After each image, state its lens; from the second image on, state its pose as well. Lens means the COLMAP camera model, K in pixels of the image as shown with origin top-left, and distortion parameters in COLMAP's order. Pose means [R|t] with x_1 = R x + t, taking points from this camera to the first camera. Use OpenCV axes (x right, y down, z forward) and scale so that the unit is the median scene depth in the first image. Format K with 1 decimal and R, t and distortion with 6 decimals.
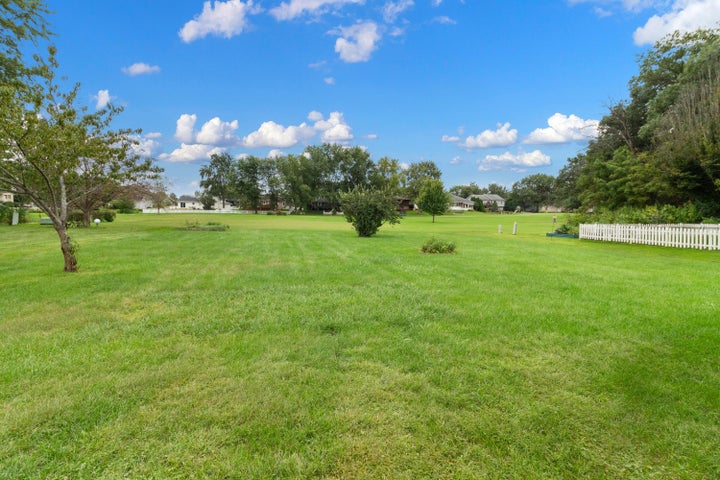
lens RADIAL K [[339.4, 0, 356.0], [0, 339.4, 225.5], [0, 0, 1]] dist [-0.001197, -0.000063]
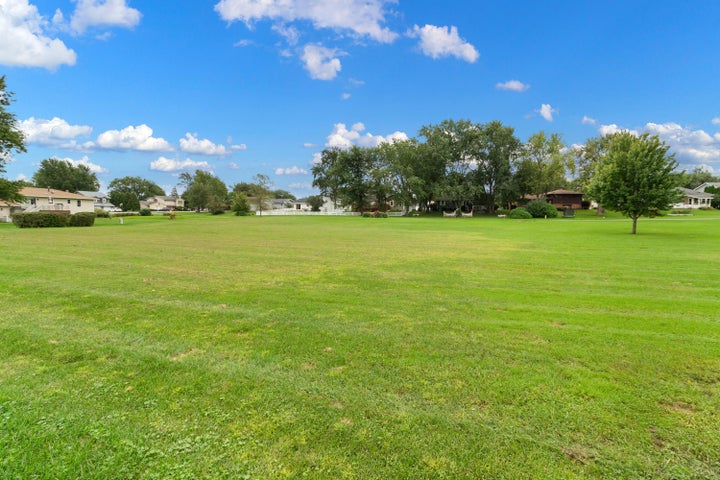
lens RADIAL K [[339.4, 0, 356.0], [0, 339.4, 225.5], [0, 0, 1]] dist [-0.001197, -0.000063]
pose [[0.903155, 0.008449, -0.429231, 0.046733], [-0.010957, 0.999934, -0.003372, -0.007308], [0.429175, 0.007749, 0.903188, 0.230967]]
